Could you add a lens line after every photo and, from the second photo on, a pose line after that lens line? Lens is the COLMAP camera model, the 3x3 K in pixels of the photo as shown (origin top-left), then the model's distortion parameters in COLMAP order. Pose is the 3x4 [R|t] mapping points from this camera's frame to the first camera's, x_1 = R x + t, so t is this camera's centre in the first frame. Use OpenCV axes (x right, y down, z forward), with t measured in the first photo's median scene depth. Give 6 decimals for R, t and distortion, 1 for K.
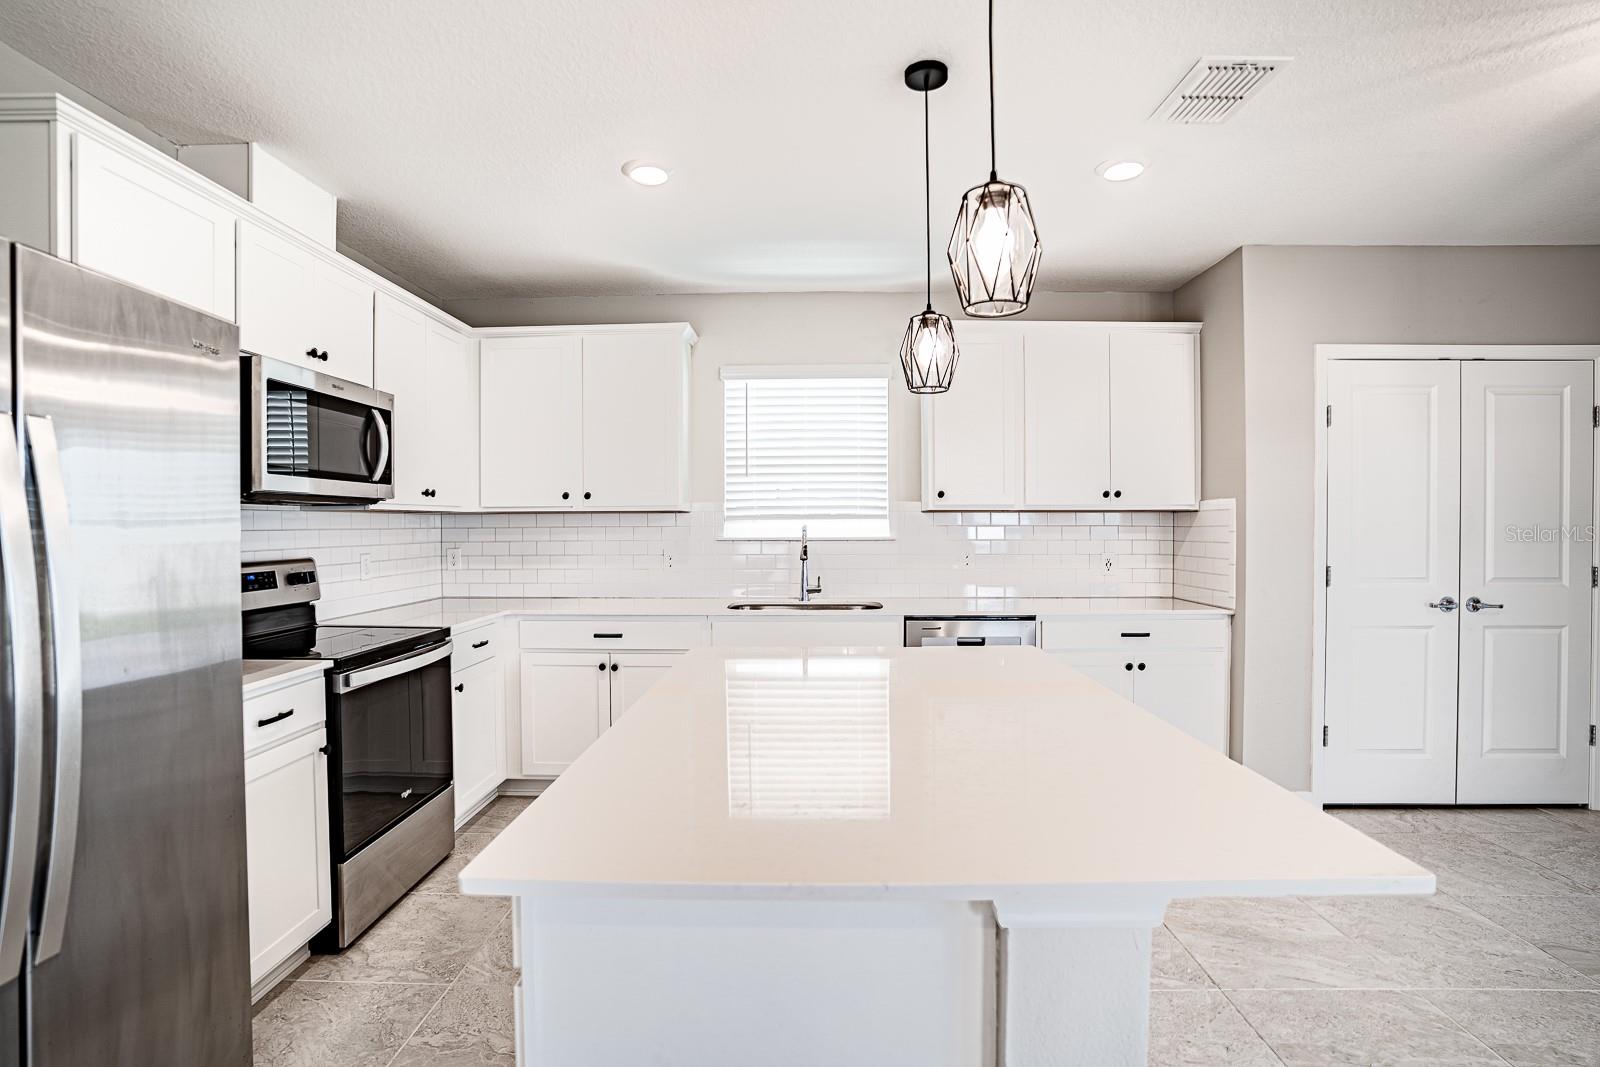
lens RADIAL K [[770.3, 0, 798.3], [0, 770.3, 531.6], [0, 0, 1]] dist [-0.057257, 0.021063]
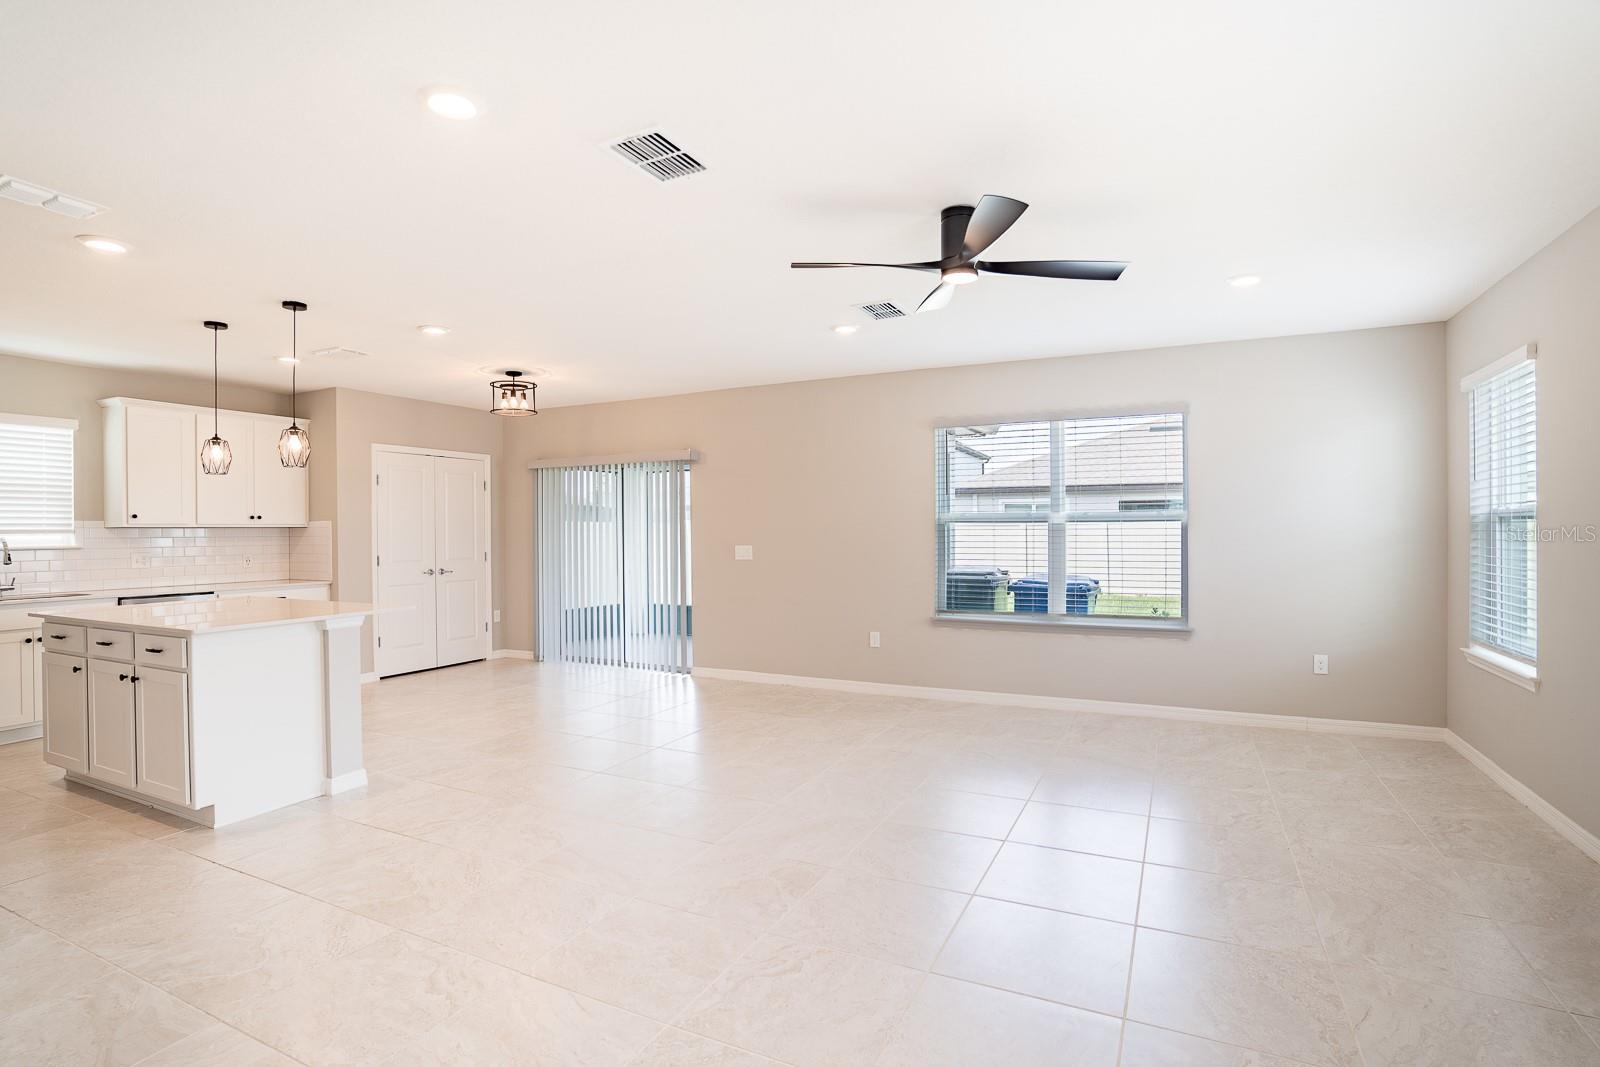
lens RADIAL K [[770.3, 0, 798.3], [0, 770.3, 531.6], [0, 0, 1]] dist [-0.057257, 0.021063]
pose [[0.409027, -0.002685, 0.912519, -0.595842], [0.015185, 0.999877, -0.003865, 0.005502], [-0.912396, 0.015438, 0.409017, -0.739872]]
